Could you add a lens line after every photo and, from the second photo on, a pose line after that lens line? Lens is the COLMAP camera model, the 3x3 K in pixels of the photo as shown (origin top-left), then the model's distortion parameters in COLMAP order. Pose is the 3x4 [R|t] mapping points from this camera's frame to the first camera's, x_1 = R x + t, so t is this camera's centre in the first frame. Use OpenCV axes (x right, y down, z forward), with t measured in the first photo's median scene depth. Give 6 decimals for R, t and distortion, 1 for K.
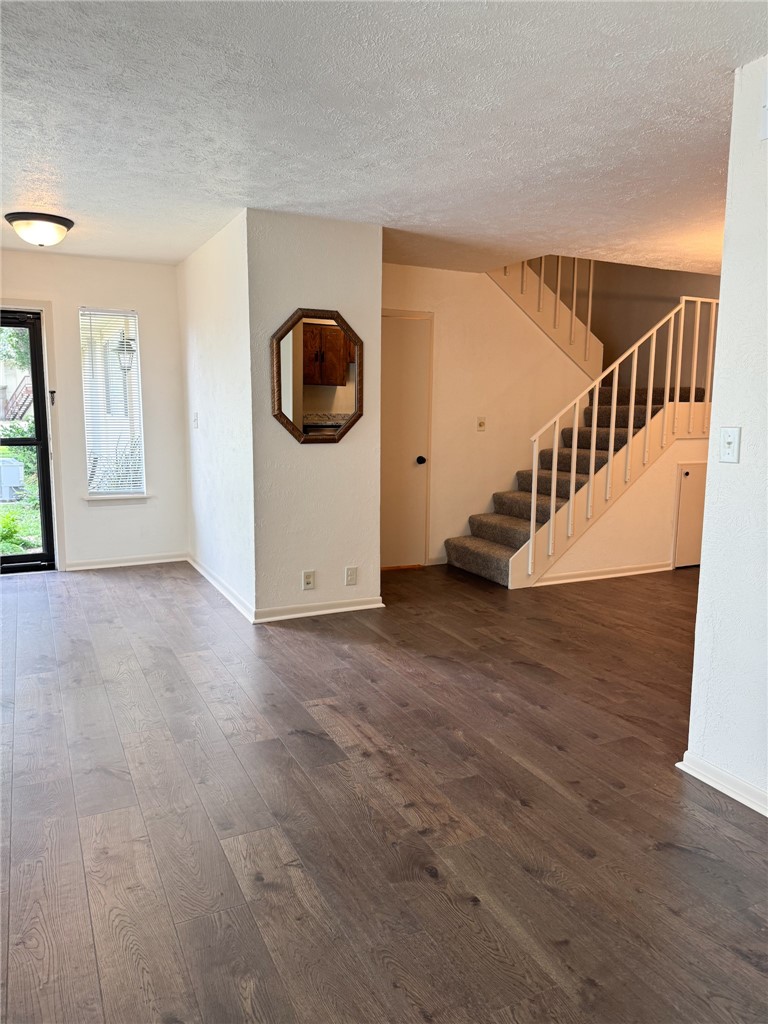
lens RADIAL K [[723.5, 0, 382.3], [0, 723.5, 507.4], [0, 0, 1]] dist [0.079052, -0.099352]
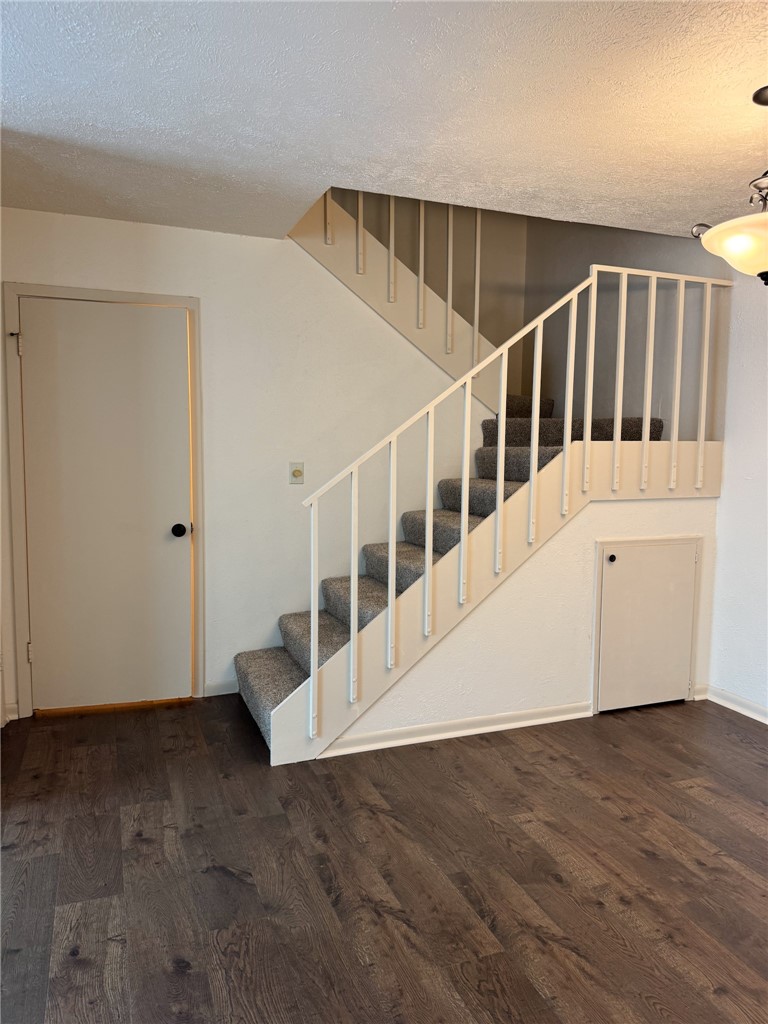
lens RADIAL K [[723.5, 0, 388.5], [0, 723.5, 508.5], [0, 0, 1]] dist [0.079052, -0.099352]
pose [[0.996607, 0.007158, -0.081994, 0.371109], [-0.011598, 0.998484, -0.053798, -0.069055], [0.081485, 0.054567, 0.995180, 0.507135]]
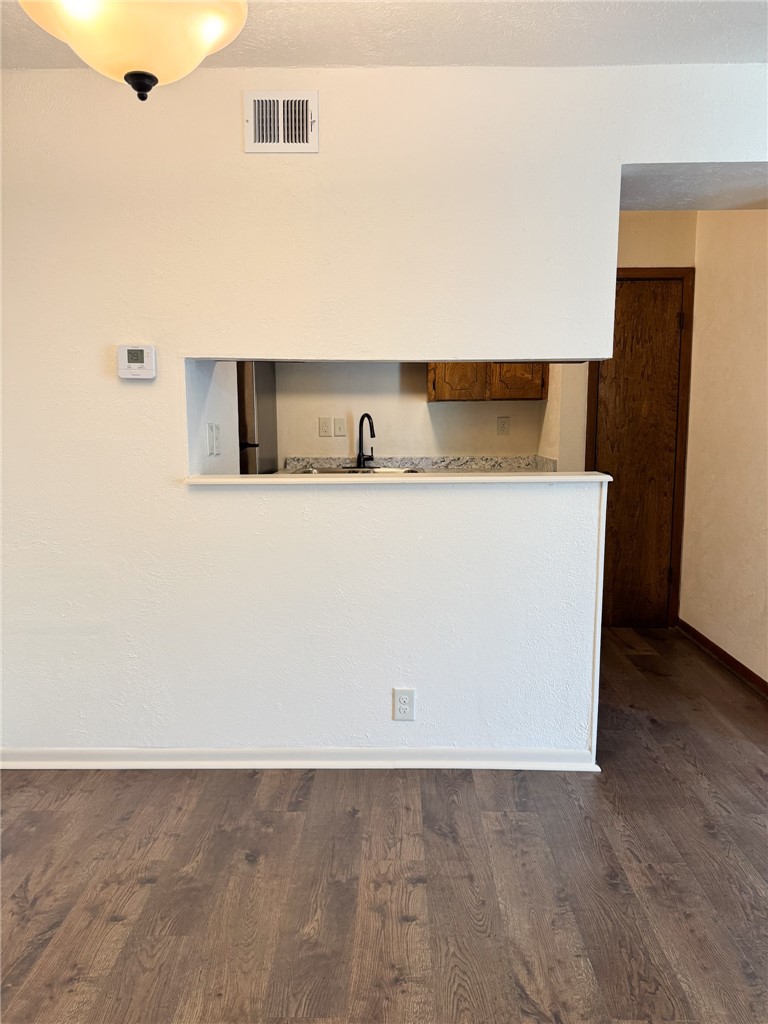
lens RADIAL K [[723.5, 0, 365.6], [0, 723.5, 507.0], [0, 0, 1]] dist [0.079052, -0.099352]
pose [[-0.883413, -0.061546, 0.464536, 0.362852], [0.063827, 0.966293, 0.249405, -0.161037], [-0.464229, 0.249978, -0.849708, 1.237822]]
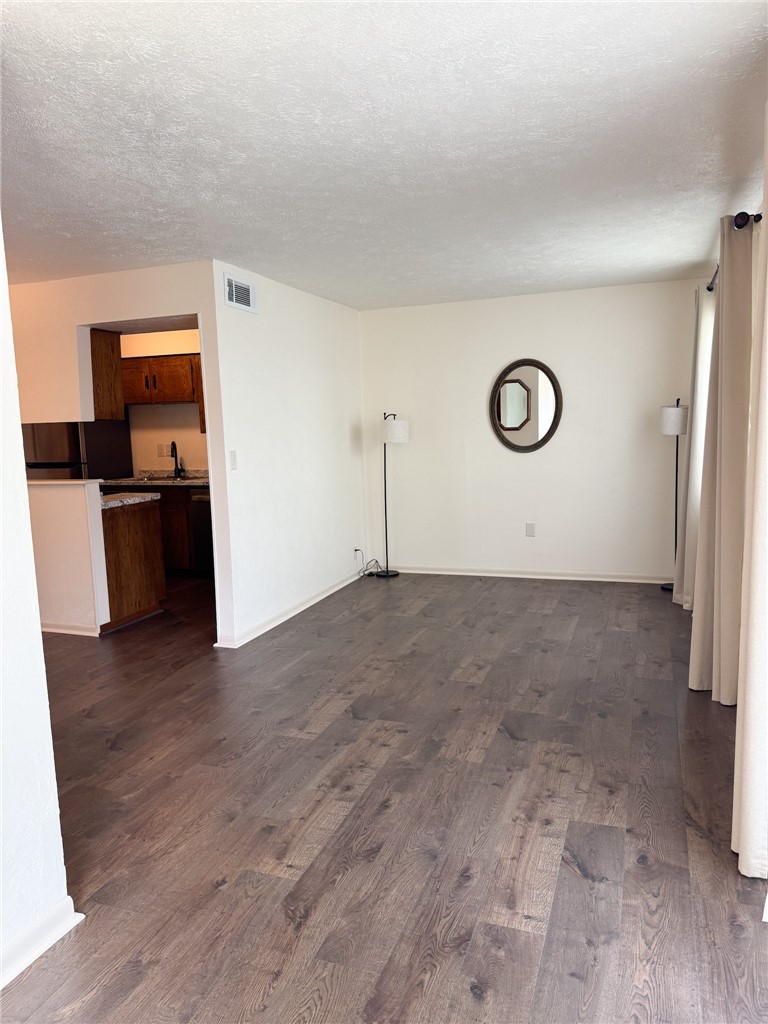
lens RADIAL K [[723.5, 0, 386.1], [0, 723.5, 507.8], [0, 0, 1]] dist [0.079052, -0.099352]
pose [[-0.698288, -0.066152, 0.712754, -0.630172], [0.126080, 0.968787, 0.213436, -0.173244], [-0.704626, 0.238904, -0.668152, 1.099797]]
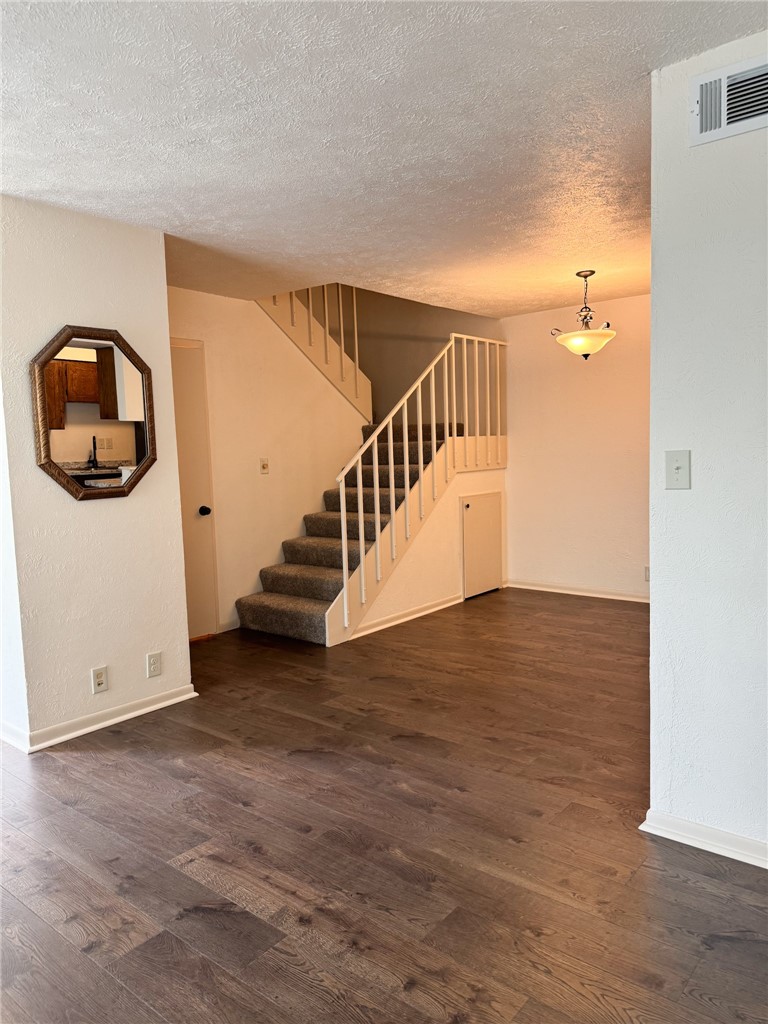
lens RADIAL K [[723.5, 0, 388.5], [0, 723.5, 508.2], [0, 0, 1]] dist [0.079052, -0.099352]
pose [[0.907582, -0.071329, 0.413773, -0.135431], [0.095115, 0.994773, -0.037144, -0.020963], [-0.408961, 0.073067, 0.909622, 0.168243]]
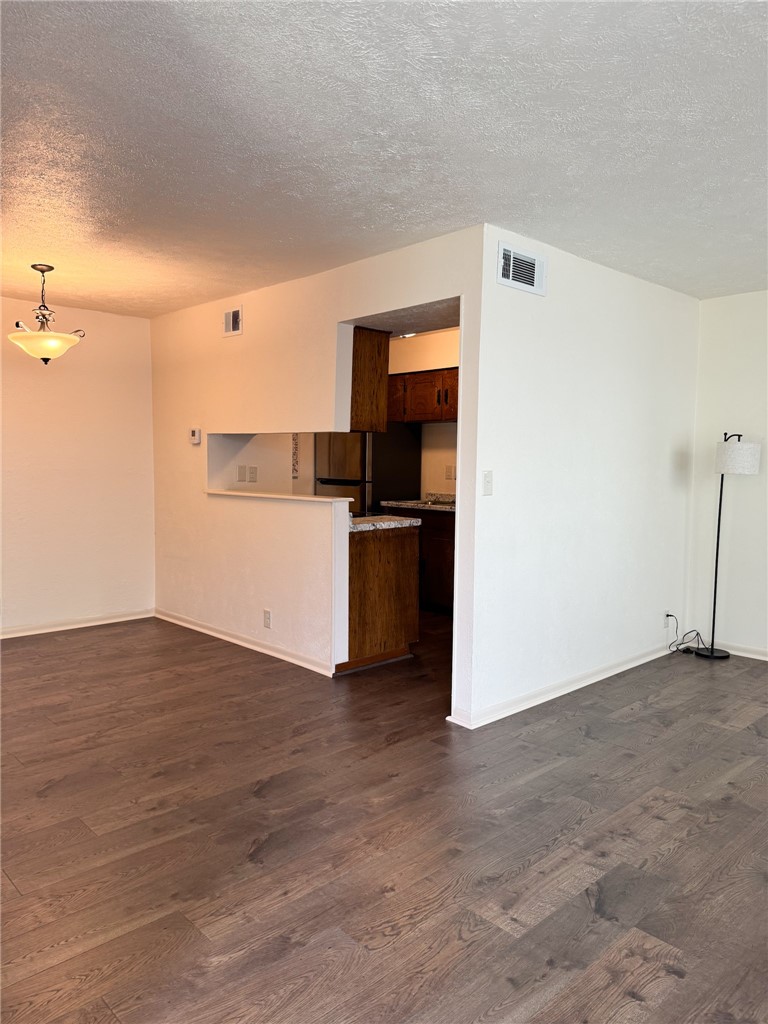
lens RADIAL K [[723.5, 0, 384.0], [0, 723.5, 512.0], [0, 0, 1]] dist [0.079052, -0.099352]
pose [[-0.304528, -0.080110, 0.949129, -0.459205], [0.116996, 0.985765, 0.120741, -0.124692], [-0.945291, 0.147813, -0.290821, 0.891097]]
